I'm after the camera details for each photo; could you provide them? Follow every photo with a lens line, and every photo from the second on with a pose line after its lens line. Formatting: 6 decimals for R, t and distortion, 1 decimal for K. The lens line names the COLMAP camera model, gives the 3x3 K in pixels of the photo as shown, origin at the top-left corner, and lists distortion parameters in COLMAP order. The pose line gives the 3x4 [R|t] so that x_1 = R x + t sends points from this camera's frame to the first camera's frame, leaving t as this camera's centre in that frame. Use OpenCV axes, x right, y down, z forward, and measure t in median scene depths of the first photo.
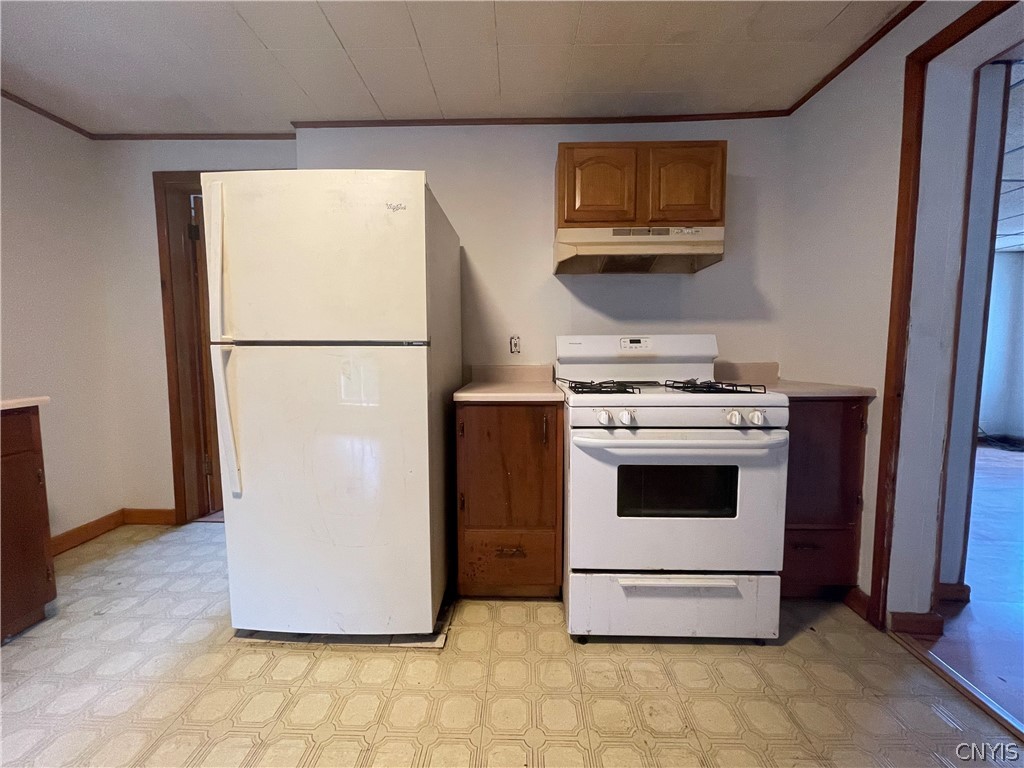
lens RADIAL K [[414.9, 0, 513.8], [0, 414.9, 383.6], [0, 0, 1]] dist [-0.000253, -0.000244]
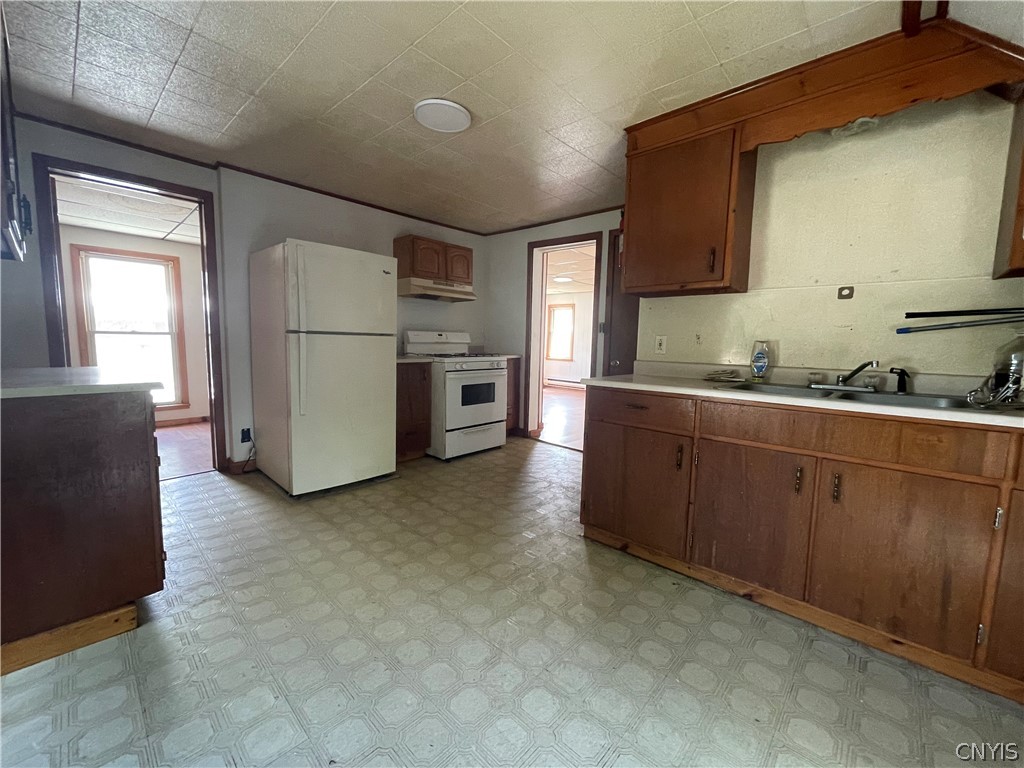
lens RADIAL K [[414.9, 0, 510.7], [0, 414.9, 382.8], [0, 0, 1]] dist [-0.000253, -0.000244]
pose [[0.658802, -0.057021, 0.750152, -1.380732], [0.030087, 0.998323, 0.049462, 0.059691], [-0.751714, -0.010016, 0.659413, -0.849534]]
